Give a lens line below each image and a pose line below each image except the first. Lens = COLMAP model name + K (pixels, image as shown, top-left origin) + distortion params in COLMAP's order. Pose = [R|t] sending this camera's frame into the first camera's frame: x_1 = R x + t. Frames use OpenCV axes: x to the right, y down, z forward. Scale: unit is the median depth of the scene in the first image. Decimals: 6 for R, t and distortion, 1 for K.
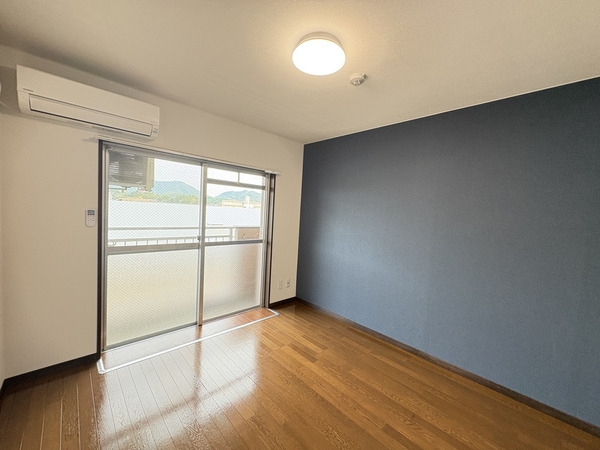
lens RADIAL K [[238.7, 0, 298.7], [0, 238.7, 220.8], [0, 0, 1]] dist [-0.002219, 0.000150]
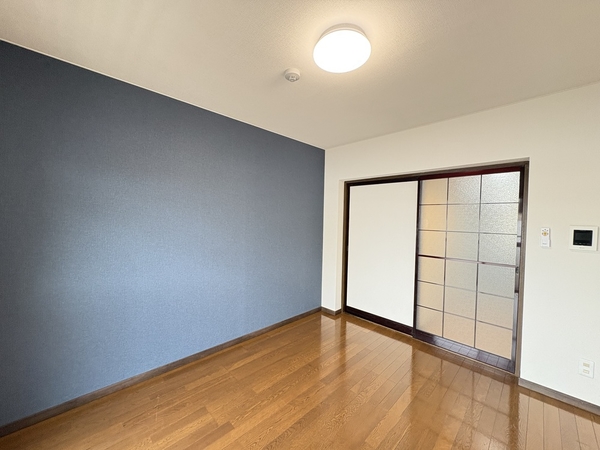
lens RADIAL K [[238.7, 0, 297.1], [0, 238.7, 221.0], [0, 0, 1]] dist [-0.002219, 0.000150]
pose [[-0.004180, -0.060860, 0.998138, -0.548909], [0.028264, 0.997740, 0.060955, -0.042529], [-0.999592, 0.028466, -0.002450, 0.732089]]
